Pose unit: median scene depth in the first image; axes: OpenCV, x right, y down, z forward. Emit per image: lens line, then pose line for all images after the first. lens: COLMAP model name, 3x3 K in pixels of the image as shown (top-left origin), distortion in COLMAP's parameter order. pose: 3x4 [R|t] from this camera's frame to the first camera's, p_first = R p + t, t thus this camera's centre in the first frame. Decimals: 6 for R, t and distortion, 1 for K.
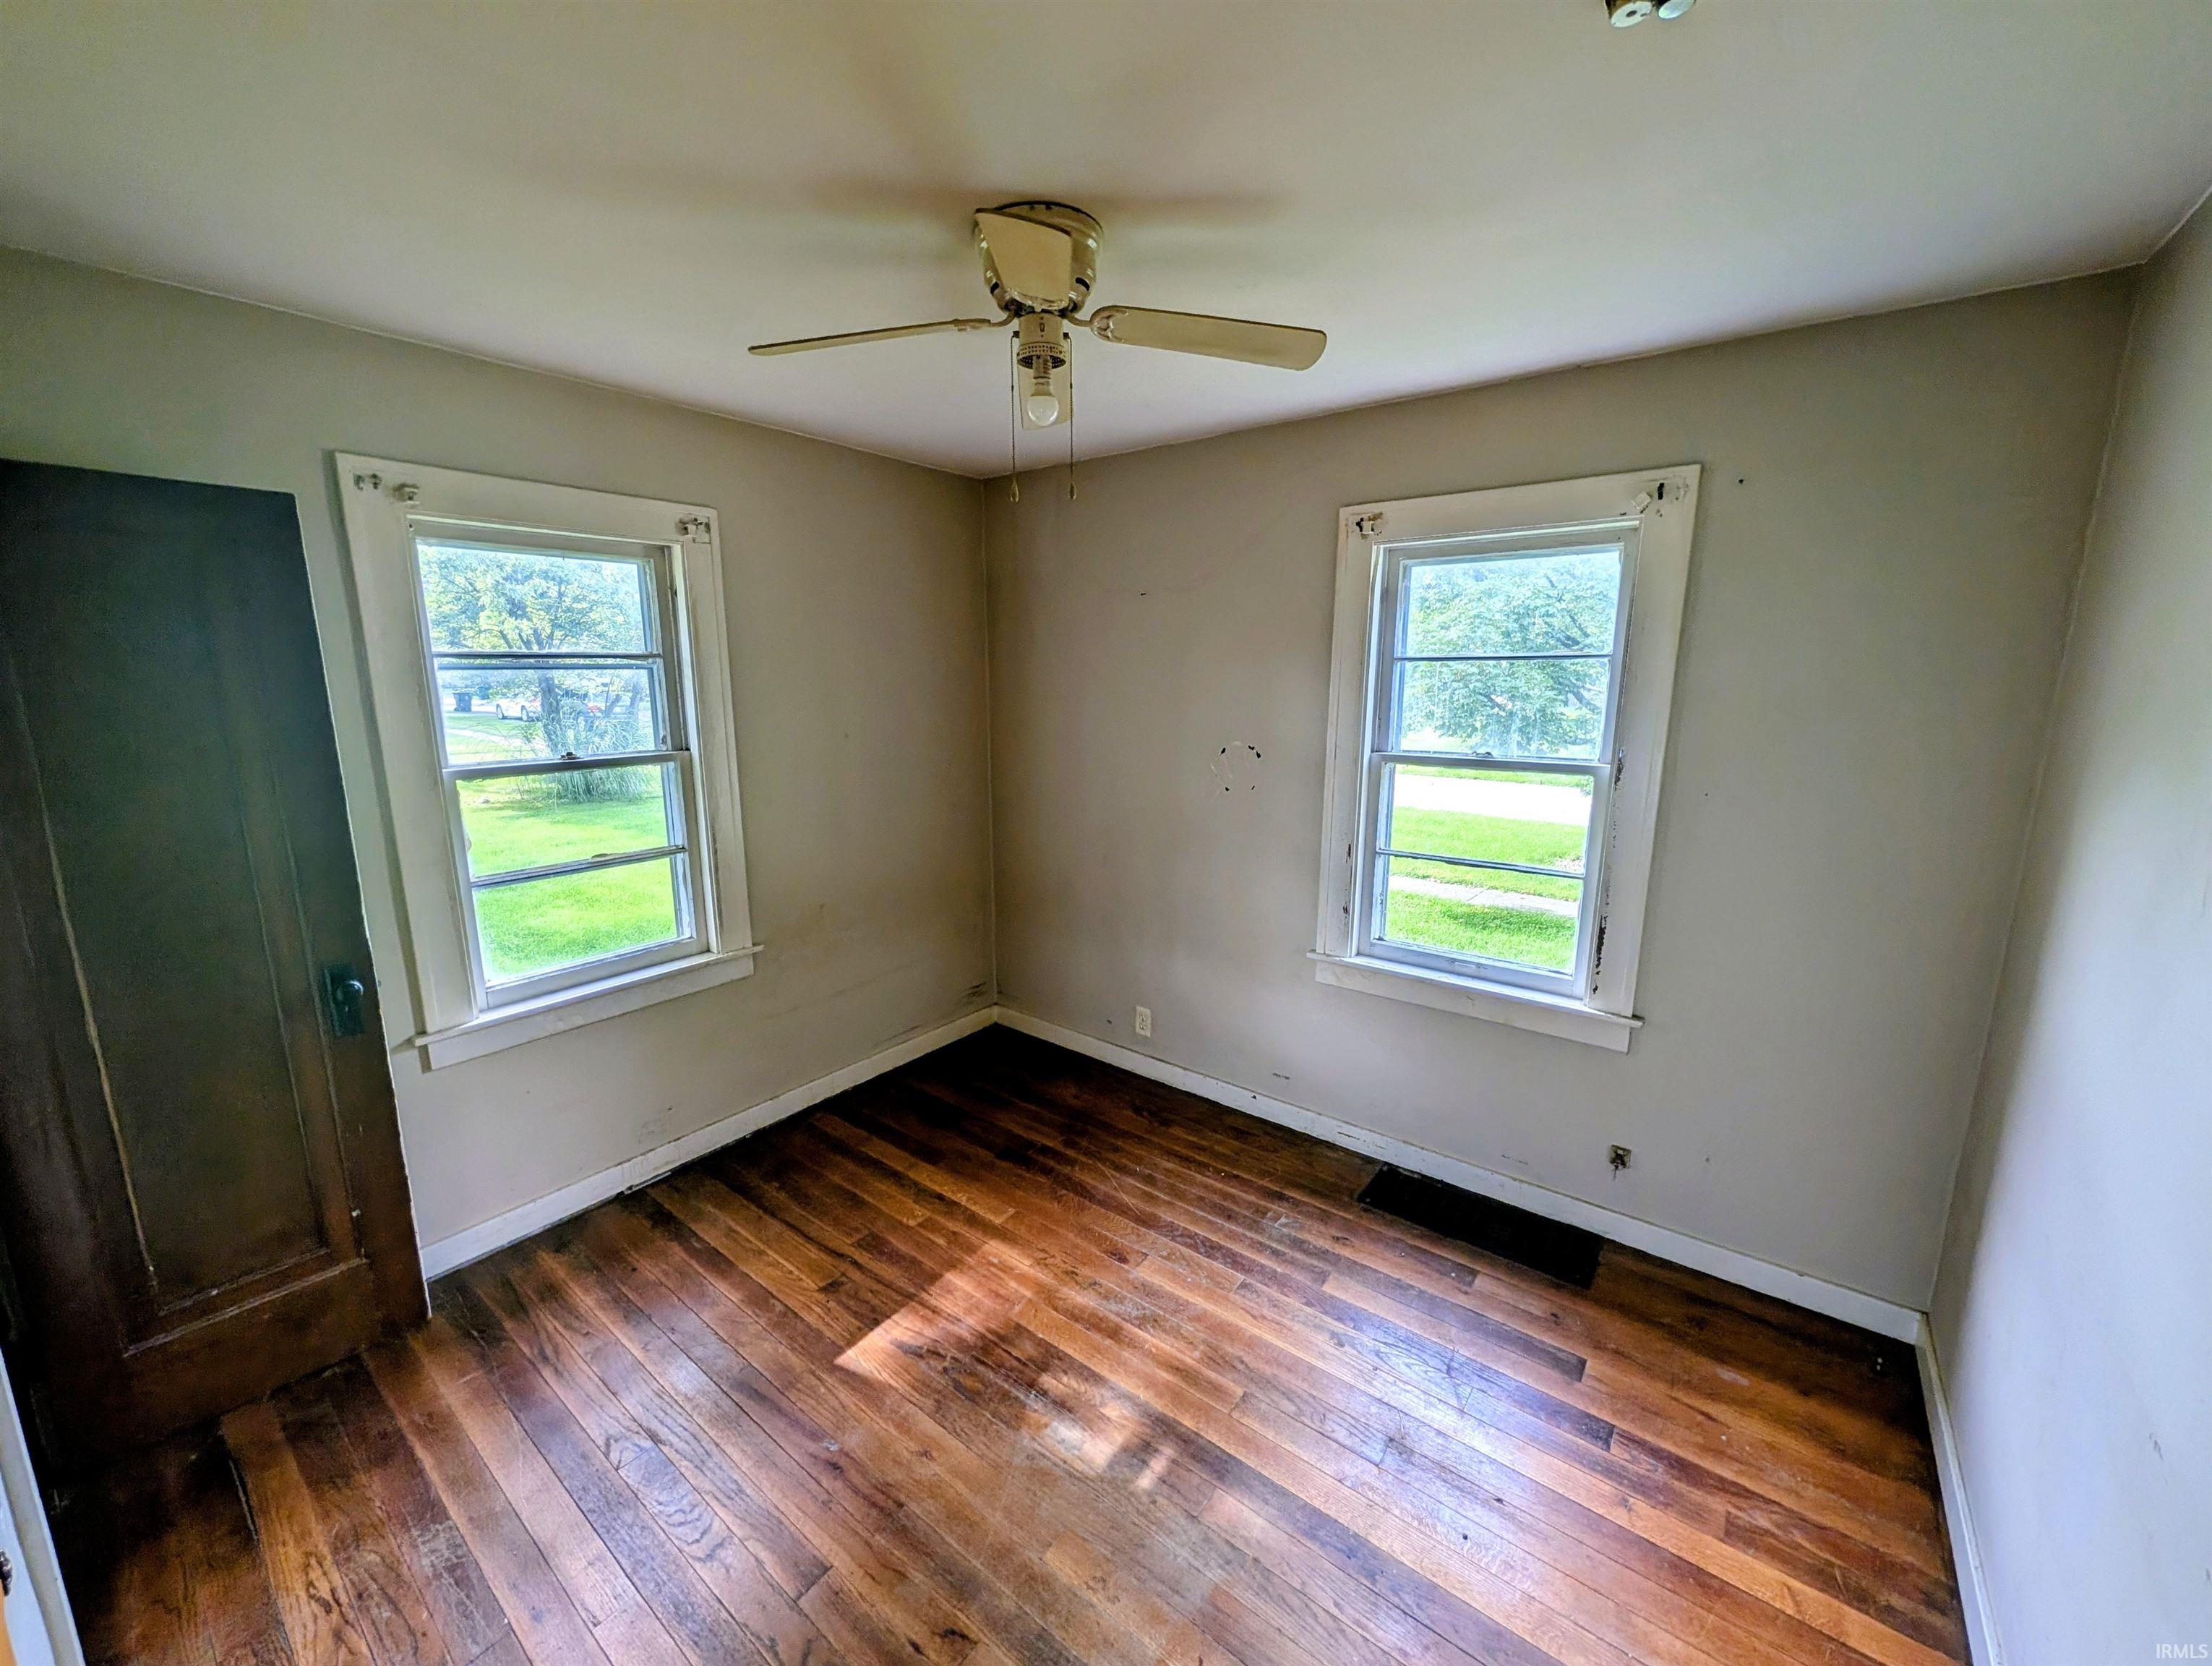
lens RADIAL K [[809.1, 0, 1106.0], [0, 809.1, 833.0], [0, 0, 1]] dist [-0.001759, -0.000102]
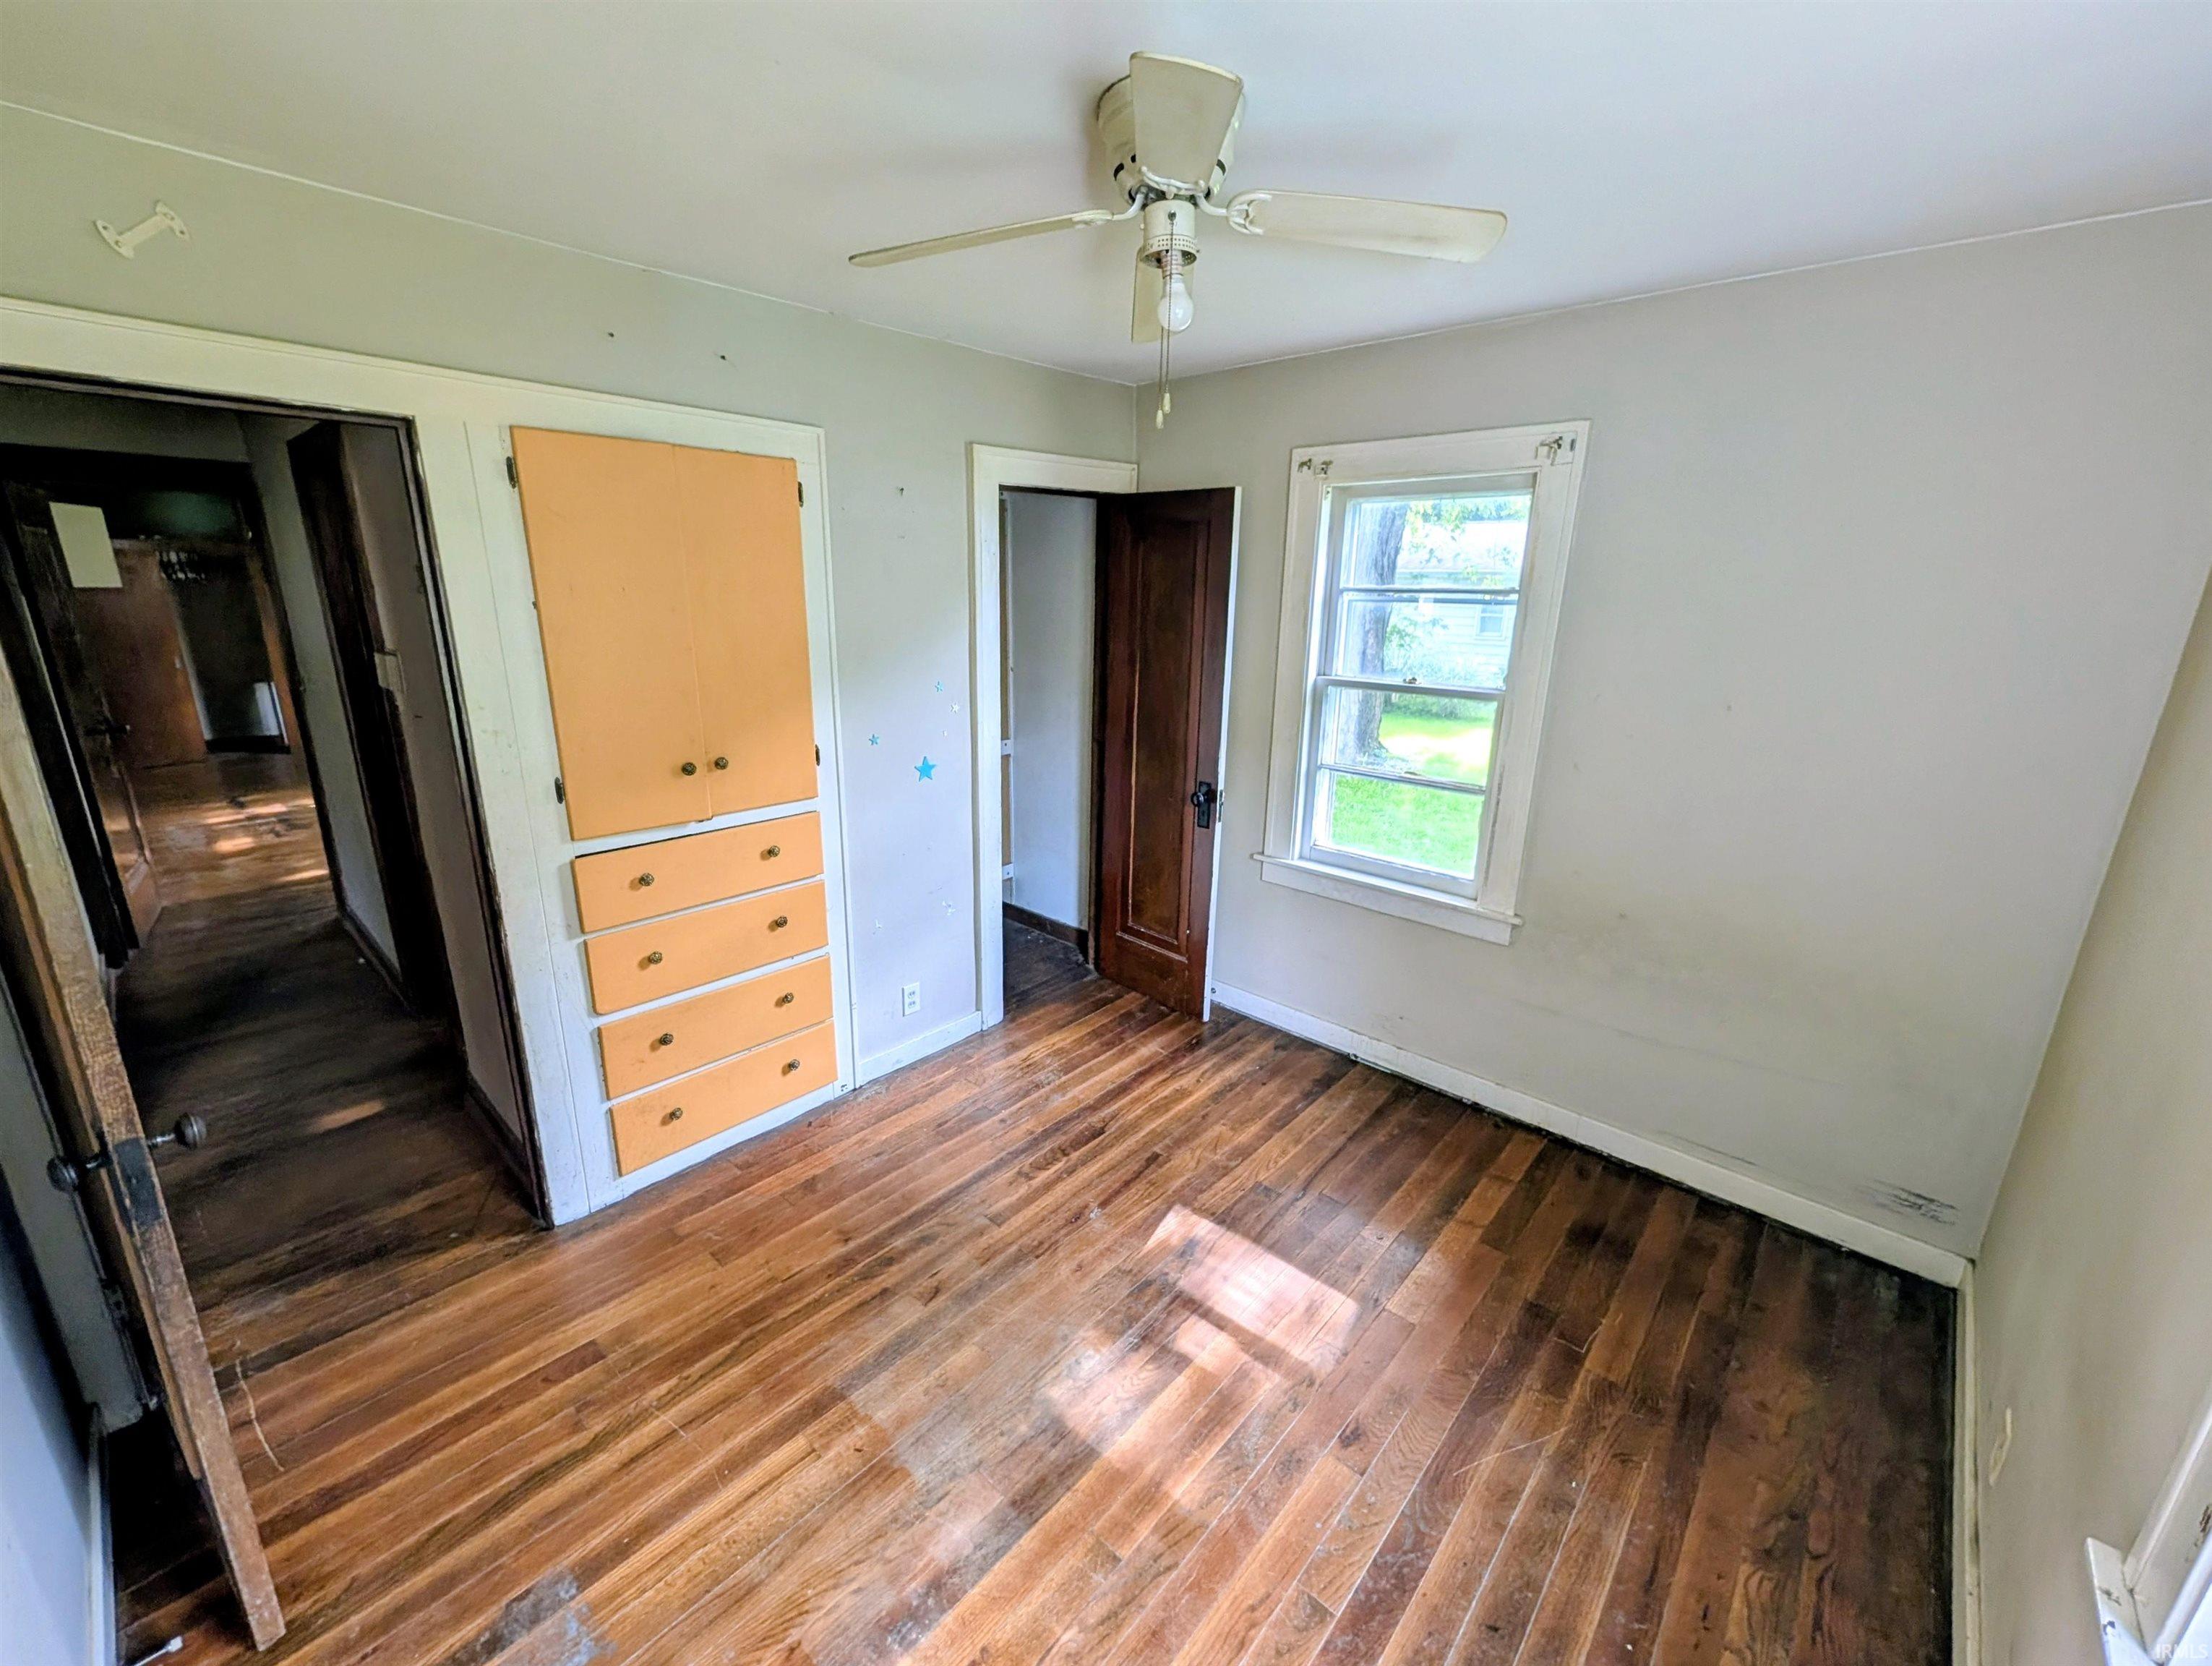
lens RADIAL K [[863.4, 0, 1107.8], [0, 863.4, 832.7], [0, 0, 1]] dist [0.000723, 0.000212]
pose [[-0.040307, 0.275867, -0.960350, 0.602769], [-0.217552, 0.935650, 0.277902, -0.146342], [0.975216, 0.220128, 0.022303, 0.633156]]
